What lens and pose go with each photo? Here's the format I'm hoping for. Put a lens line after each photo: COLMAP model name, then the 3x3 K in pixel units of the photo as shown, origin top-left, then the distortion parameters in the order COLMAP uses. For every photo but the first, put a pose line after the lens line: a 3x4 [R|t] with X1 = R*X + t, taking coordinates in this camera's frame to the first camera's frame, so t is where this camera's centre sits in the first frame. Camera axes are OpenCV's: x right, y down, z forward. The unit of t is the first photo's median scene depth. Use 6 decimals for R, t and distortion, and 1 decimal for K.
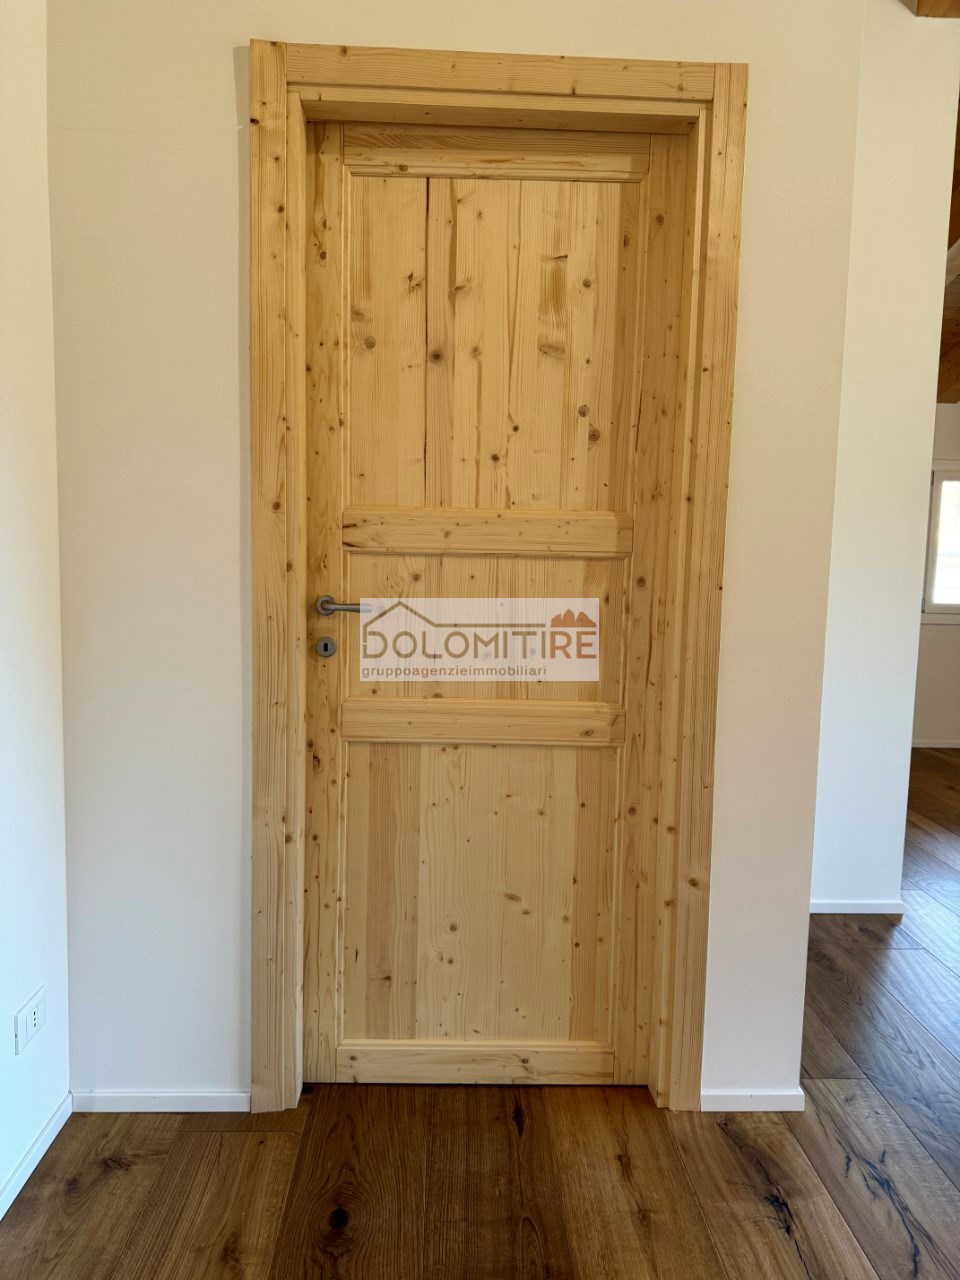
lens RADIAL K [[910.6, 0, 485.8], [0, 910.6, 638.7], [0, 0, 1]] dist [0.052775, -0.044471]
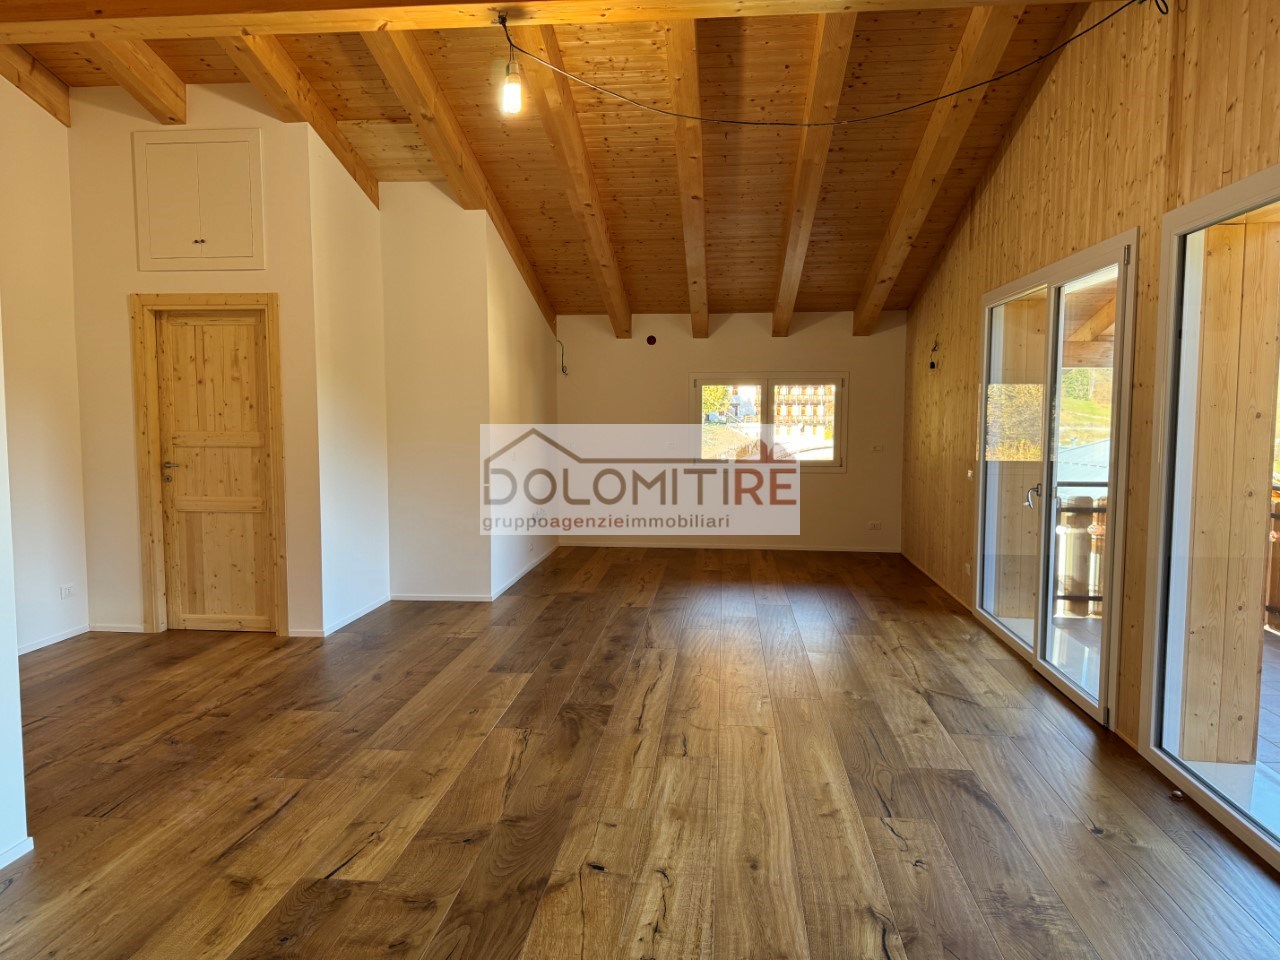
lens RADIAL K [[910.6, 0, 633.5], [0, 910.6, 477.6], [0, 0, 1]] dist [0.052775, -0.044471]
pose [[0.988381, -0.011935, -0.151526, 1.804481], [0.007942, 0.999606, -0.026929, 0.099827], [0.151787, 0.025413, 0.988086, -1.764752]]
